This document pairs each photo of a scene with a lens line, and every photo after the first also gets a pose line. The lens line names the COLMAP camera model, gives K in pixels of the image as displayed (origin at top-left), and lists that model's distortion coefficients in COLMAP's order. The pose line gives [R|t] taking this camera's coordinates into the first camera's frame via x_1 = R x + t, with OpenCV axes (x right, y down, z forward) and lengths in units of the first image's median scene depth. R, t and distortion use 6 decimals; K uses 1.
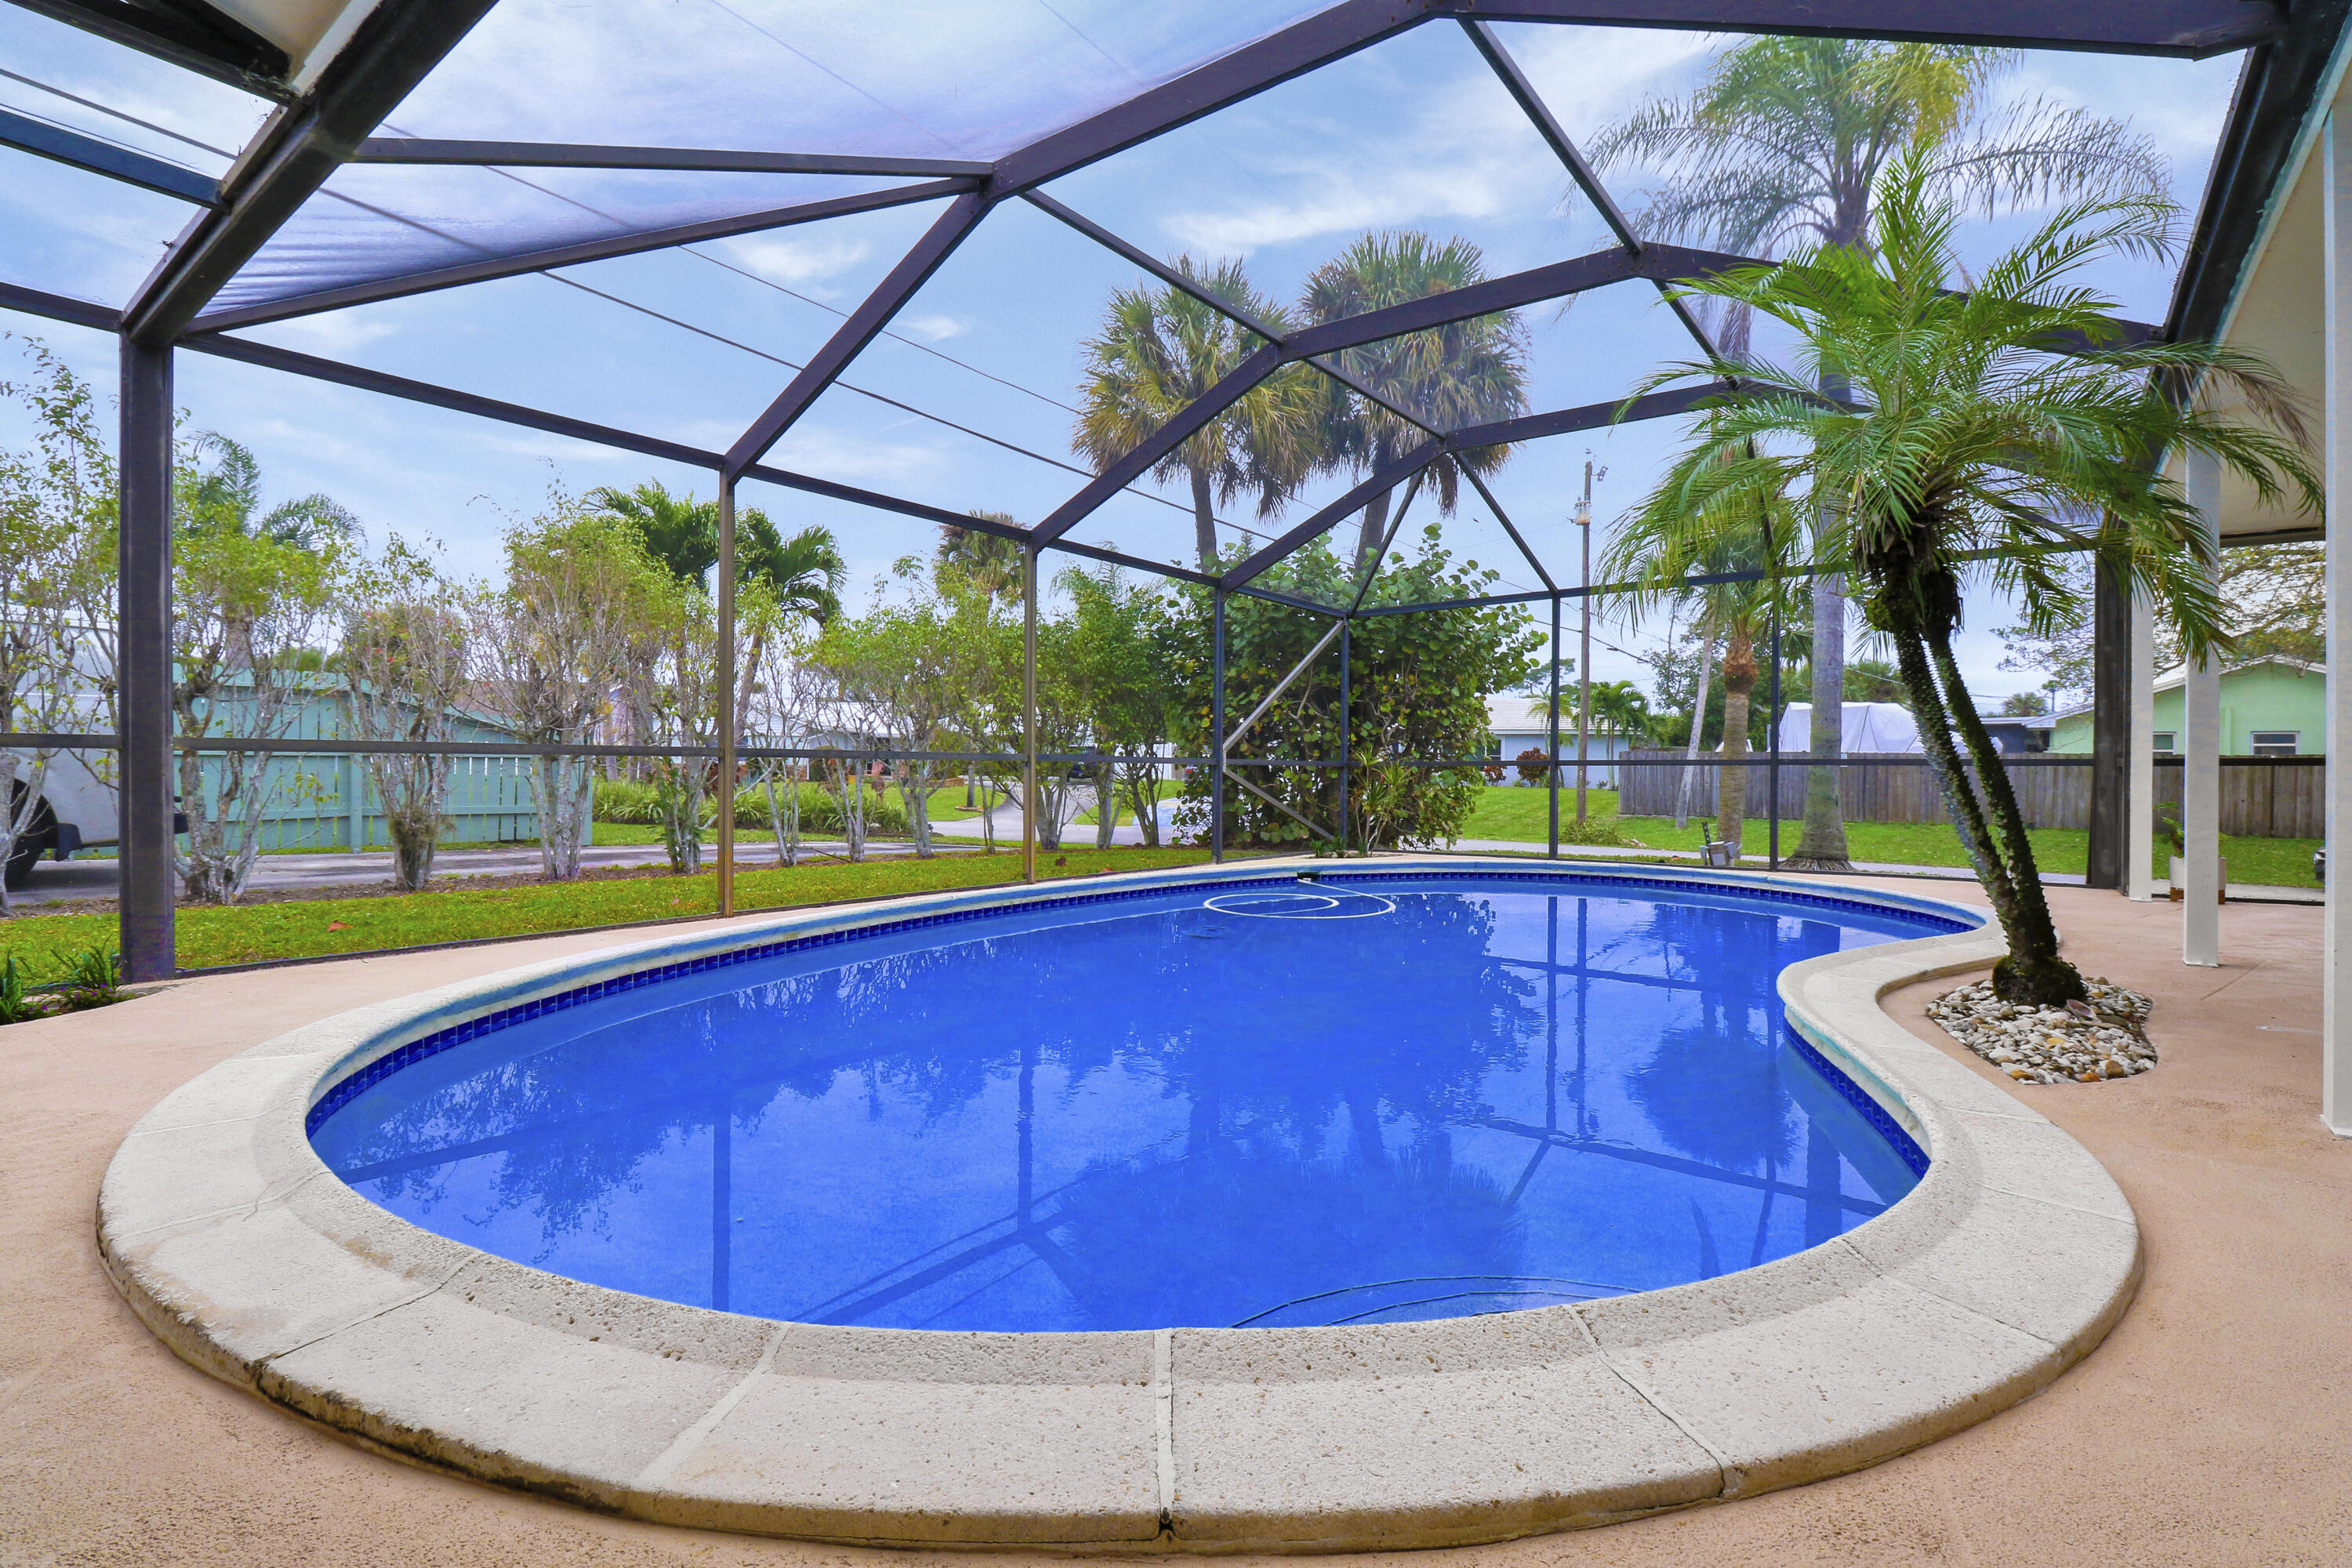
lens RADIAL K [[1112.3, 0, 1156.4], [0, 1112.3, 764.8], [0, 0, 1]] dist [0.001341, -0.000950]
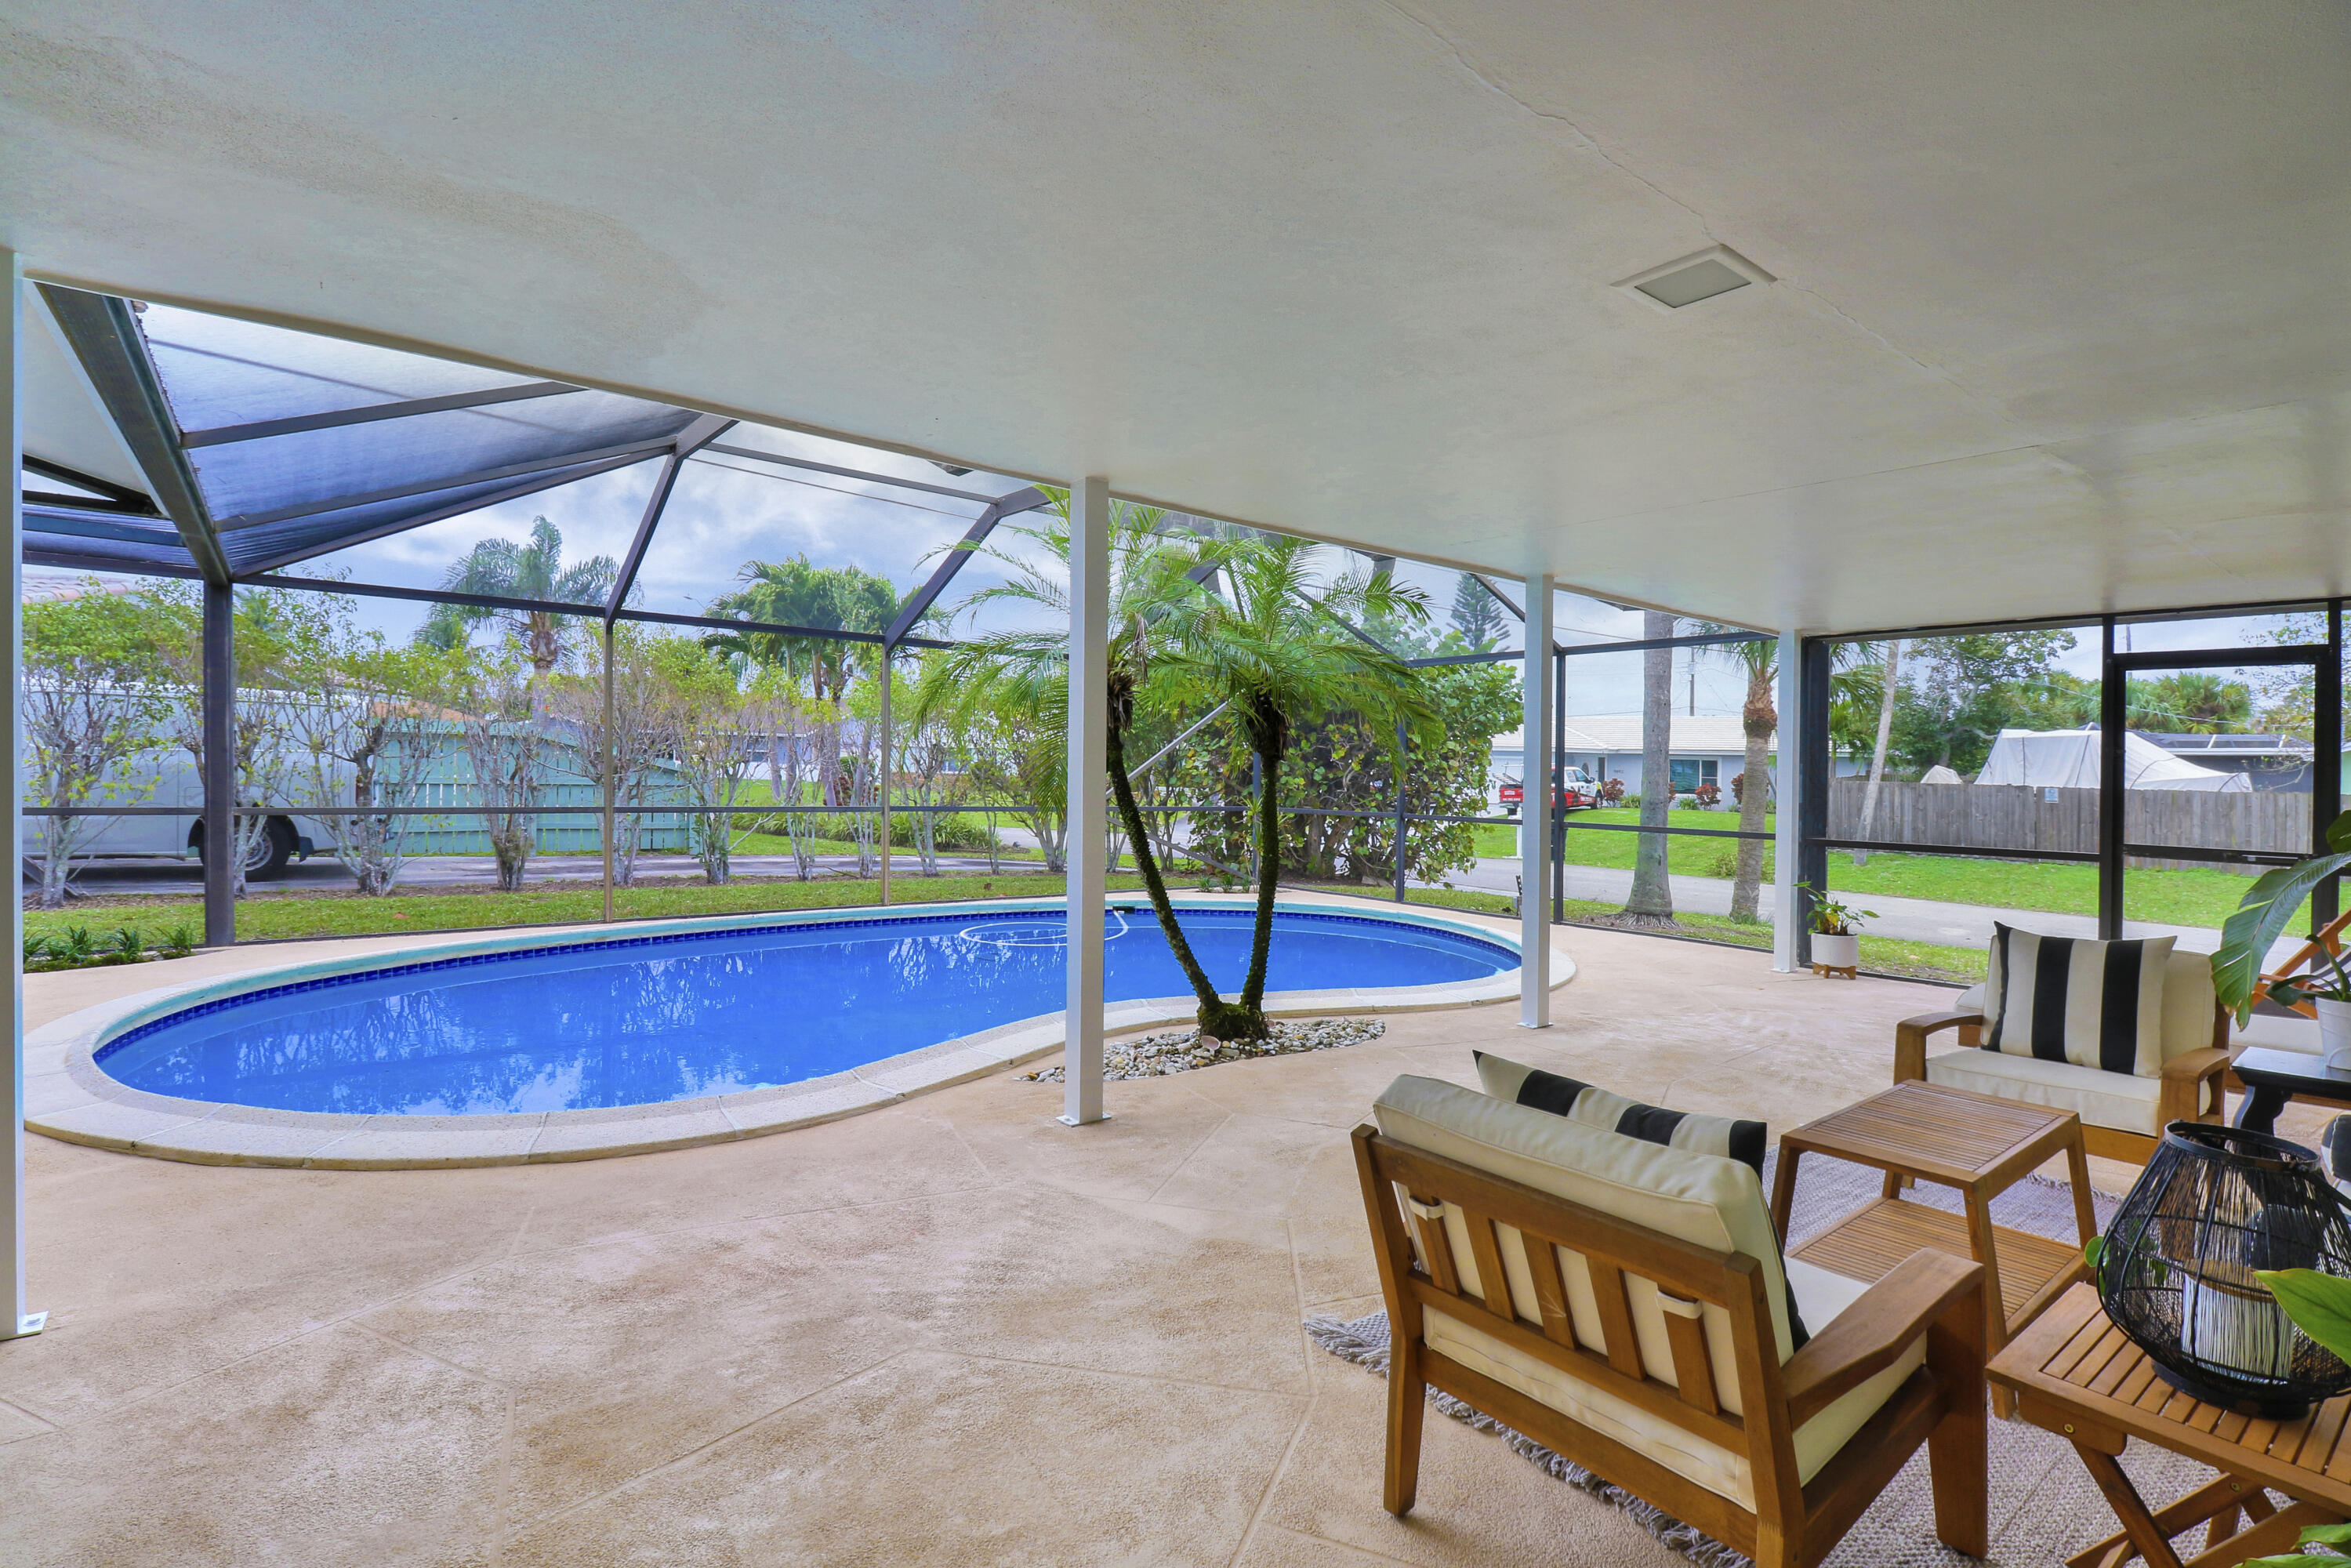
lens RADIAL K [[1111.9, 0, 1155.9], [0, 1111.9, 764.8], [0, 0, 1]] dist [0.001341, -0.000950]
pose [[0.970381, 0.016166, -0.241036, 0.455652], [-0.016884, 0.999857, -0.000913, -0.057239], [0.240987, 0.004956, 0.970516, -0.172955]]
